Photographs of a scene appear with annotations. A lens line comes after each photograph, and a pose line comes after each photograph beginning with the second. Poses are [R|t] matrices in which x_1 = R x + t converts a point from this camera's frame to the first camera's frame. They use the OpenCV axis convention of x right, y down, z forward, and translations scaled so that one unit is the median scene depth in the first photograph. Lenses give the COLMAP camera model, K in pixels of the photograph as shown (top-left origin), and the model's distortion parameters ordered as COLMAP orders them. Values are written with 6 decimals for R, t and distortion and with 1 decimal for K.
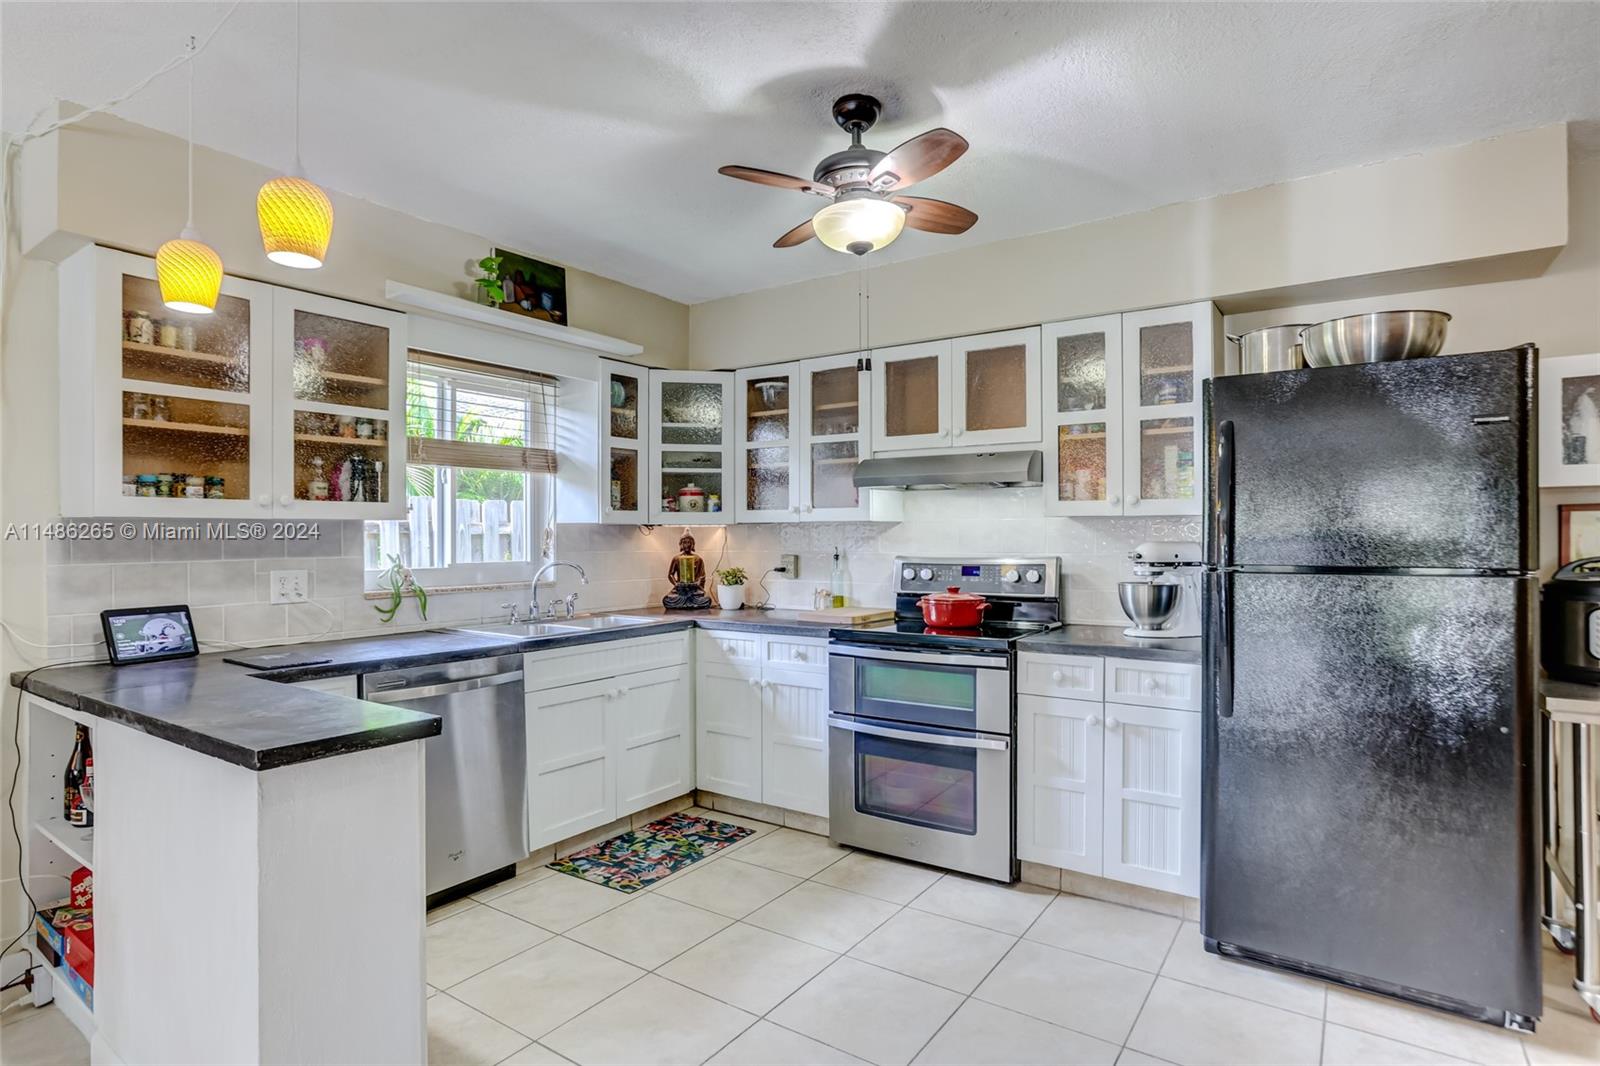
lens RADIAL K [[833.9, 0, 800.0], [0, 833.9, 533.0], [0, 0, 1]] dist [-0.000528, 0.000200]
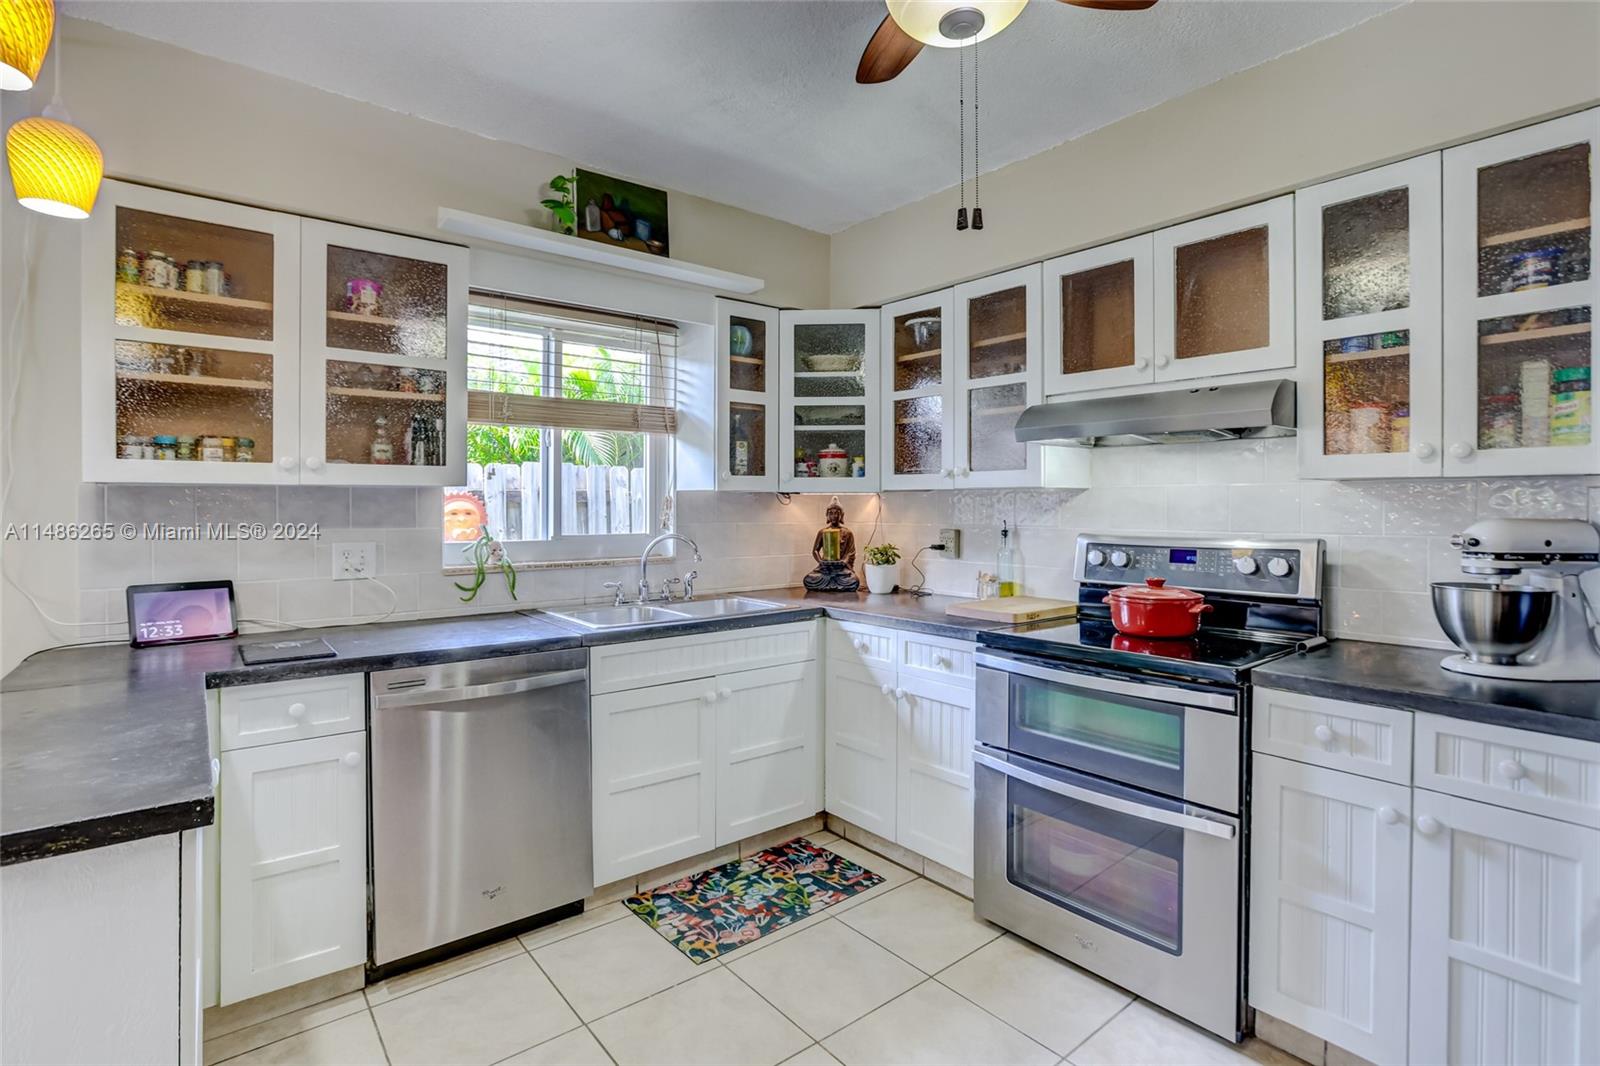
lens RADIAL K [[803.3, 0, 802.4], [0, 803.3, 505.0], [0, 0, 1]] dist [-0.041876, 0.028475]
pose [[0.965640, 0.003695, -0.259856, 0.069550], [-0.002793, 0.999989, 0.003840, -0.000350], [0.259867, -0.002982, 0.965640, 0.264808]]
